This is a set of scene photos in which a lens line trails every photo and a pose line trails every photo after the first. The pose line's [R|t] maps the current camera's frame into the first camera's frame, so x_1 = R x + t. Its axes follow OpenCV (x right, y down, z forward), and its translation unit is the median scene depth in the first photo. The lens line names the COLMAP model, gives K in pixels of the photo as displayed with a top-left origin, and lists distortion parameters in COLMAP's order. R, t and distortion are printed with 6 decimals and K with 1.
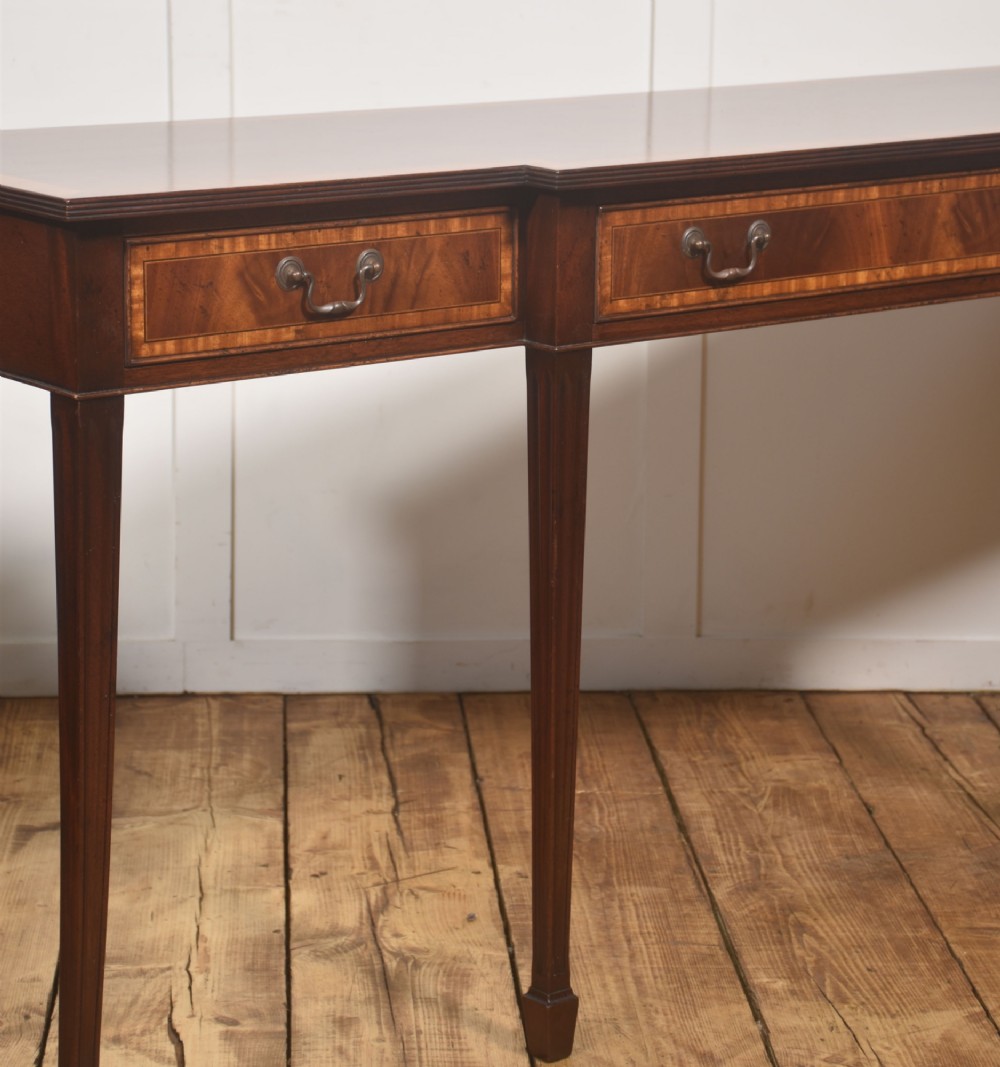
lens RADIAL K [[3138.3, 0, 523.9], [0, 3138.3, 403.8], [0, 0, 1]] dist [0.612458, 0.000000]
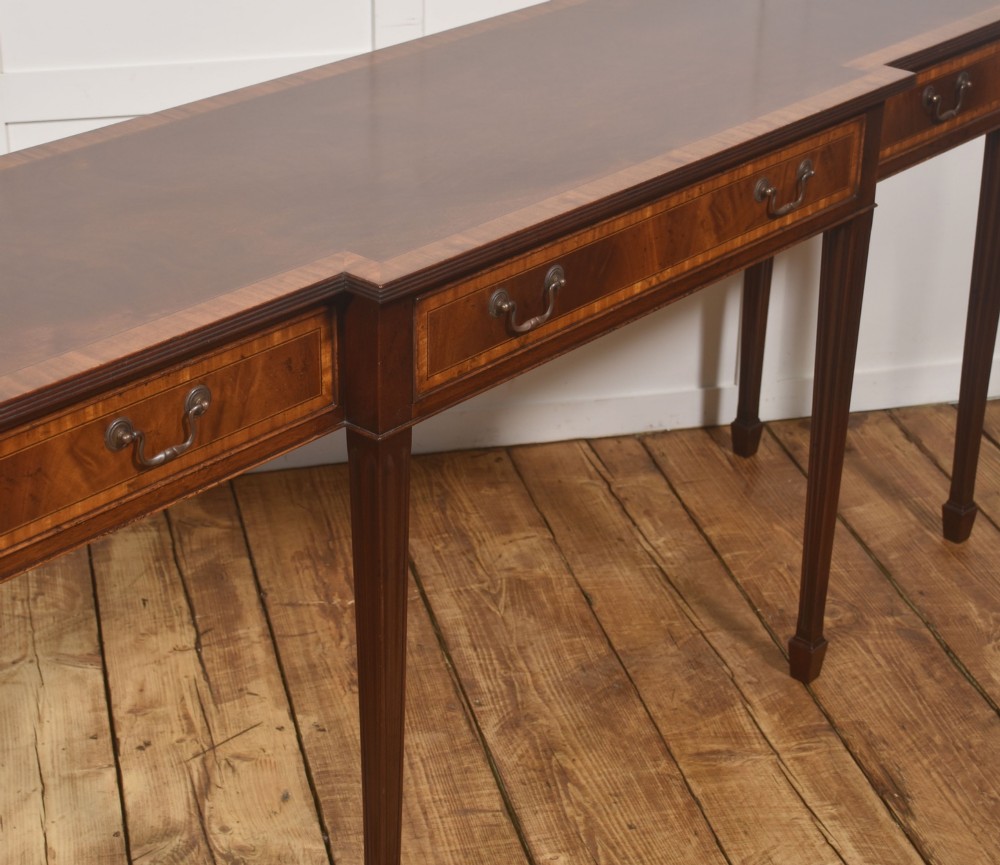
lens RADIAL K [[2023.5, 0, 484.4], [0, 2023.5, 335.4], [0, 0, 1]] dist [0.142844, 0.000000]
pose [[0.987011, -0.065052, 0.146892, -0.042092], [0.029144, 0.971682, 0.234489, -0.168876], [-0.157987, -0.227162, 0.960957, 0.308591]]
